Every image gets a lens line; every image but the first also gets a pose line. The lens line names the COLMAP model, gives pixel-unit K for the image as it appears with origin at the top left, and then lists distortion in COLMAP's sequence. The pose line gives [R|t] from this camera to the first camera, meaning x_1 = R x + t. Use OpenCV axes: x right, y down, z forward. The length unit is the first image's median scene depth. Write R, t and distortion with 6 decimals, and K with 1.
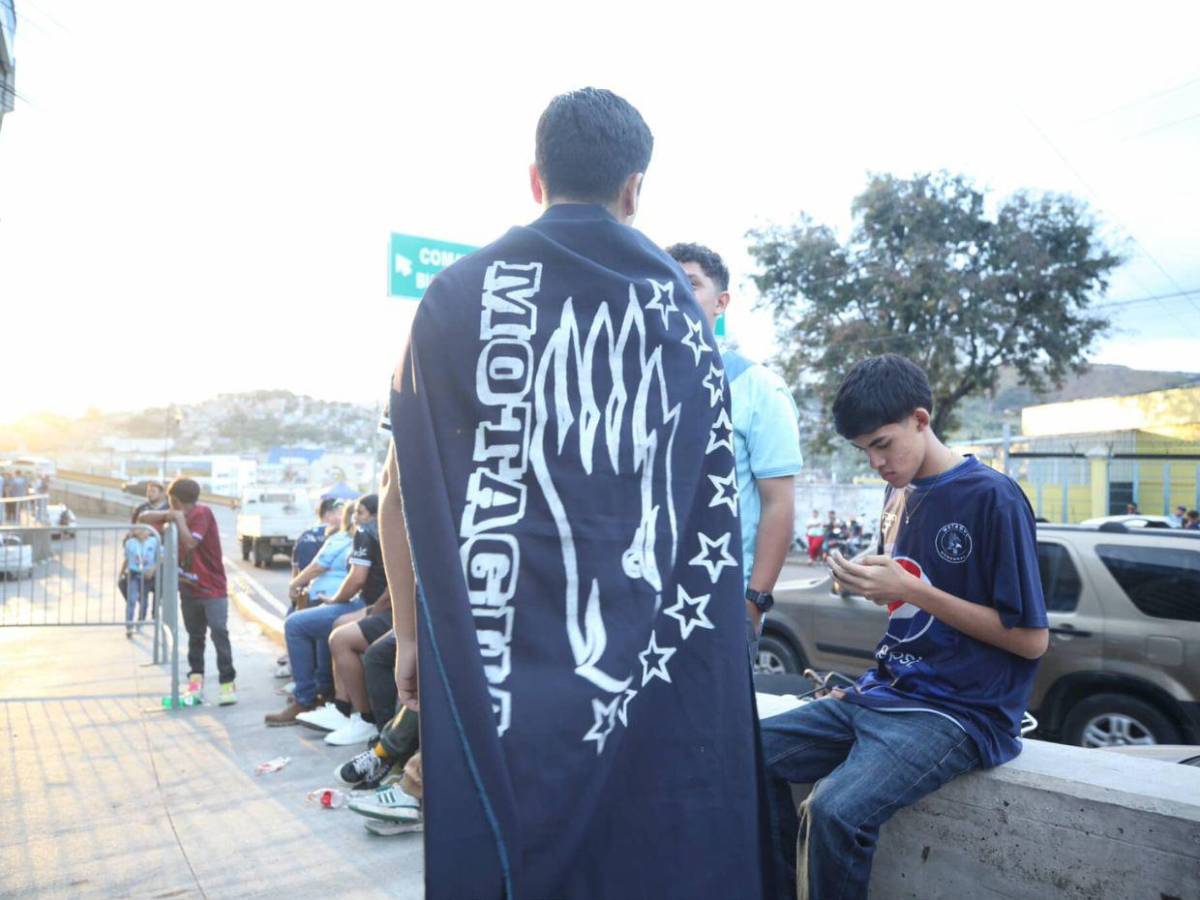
lens RADIAL K [[1212.2, 0, 600.0], [0, 1212.2, 450.0], [0, 0, 1]] dist [0.010514, -0.001530]
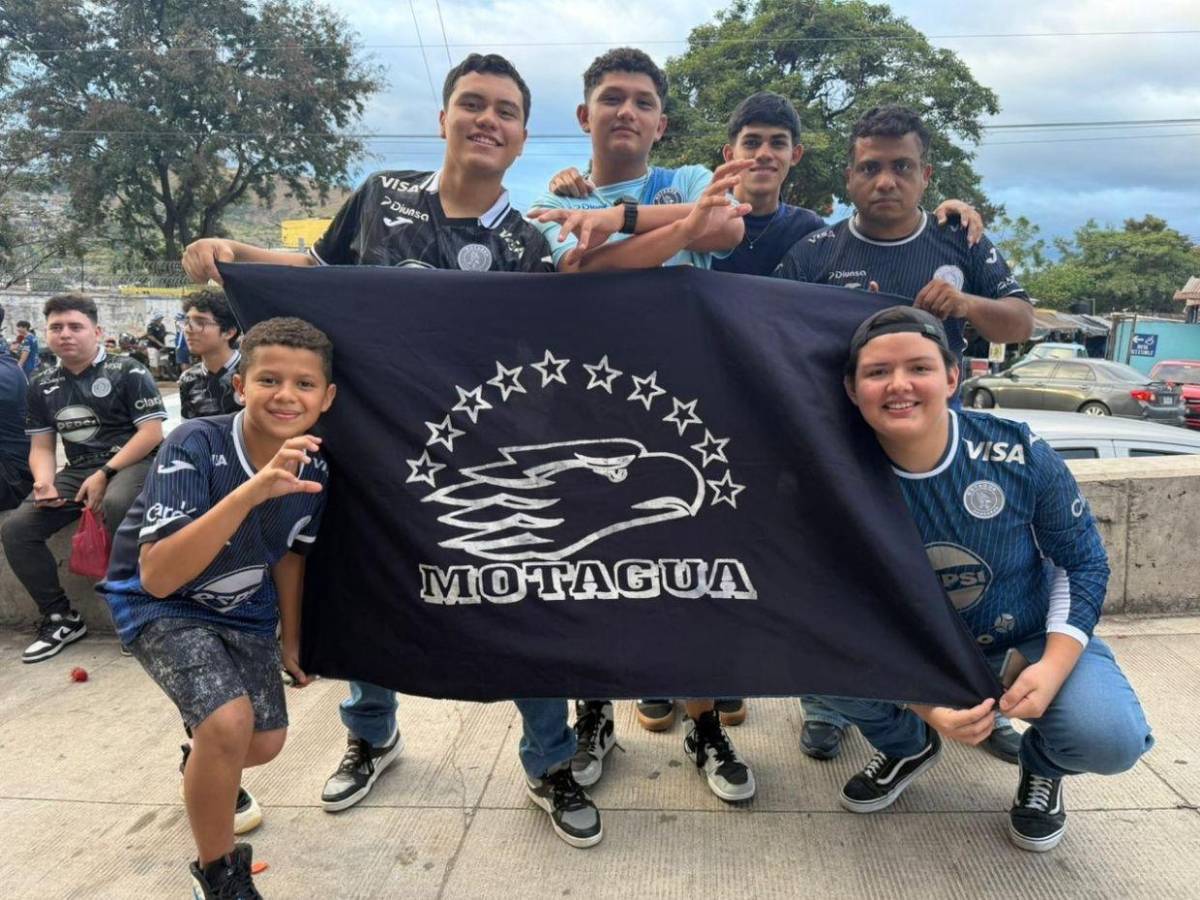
lens RADIAL K [[1212.2, 0, 600.0], [0, 1212.2, 450.0], [0, 0, 1]] dist [0.010514, -0.001530]
pose [[-0.096146, -0.994873, 0.031350, 0.022869], [0.992773, -0.093575, 0.075140, -0.041585], [-0.071821, 0.038348, 0.996680, -0.451492]]
